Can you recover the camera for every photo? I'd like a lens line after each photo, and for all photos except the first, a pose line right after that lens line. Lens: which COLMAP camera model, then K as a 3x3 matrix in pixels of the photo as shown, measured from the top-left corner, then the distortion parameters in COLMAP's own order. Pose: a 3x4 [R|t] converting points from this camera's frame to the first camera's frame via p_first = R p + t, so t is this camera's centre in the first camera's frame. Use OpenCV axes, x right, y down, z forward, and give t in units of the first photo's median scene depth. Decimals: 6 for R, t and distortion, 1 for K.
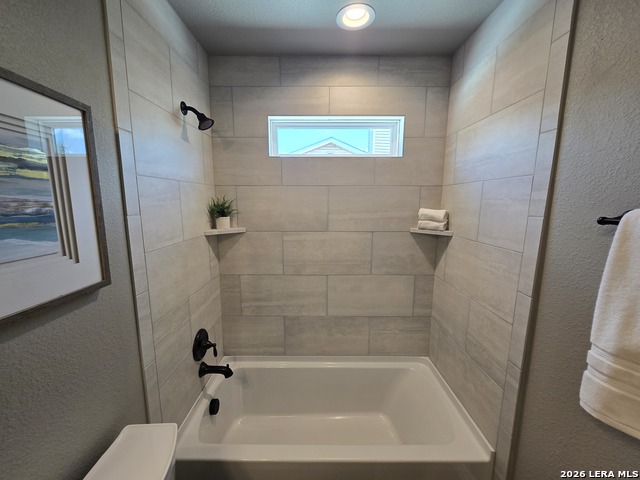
lens RADIAL K [[262.1, 0, 317.7], [0, 262.1, 242.7], [0, 0, 1]] dist [-0.001212, -0.000026]
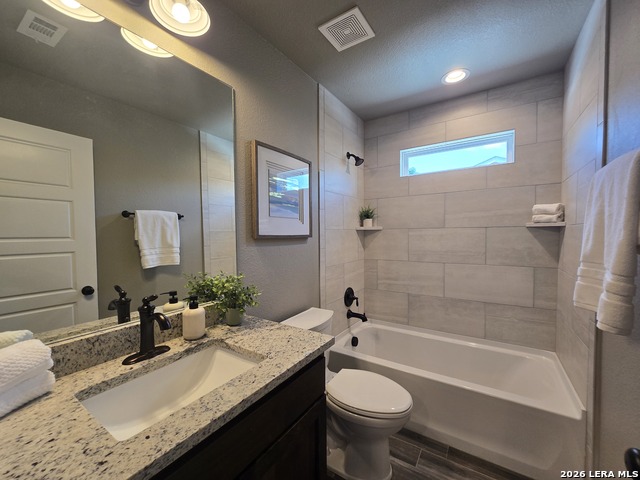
lens RADIAL K [[261.7, 0, 320.0], [0, 261.7, 240.0], [0, 0, 1]] dist [-0.000112, 0.000090]
pose [[0.836659, 0.003413, -0.547714, 0.232743], [-0.073231, 0.991700, -0.105684, 0.197163], [0.542807, 0.128531, 0.829964, -0.386992]]
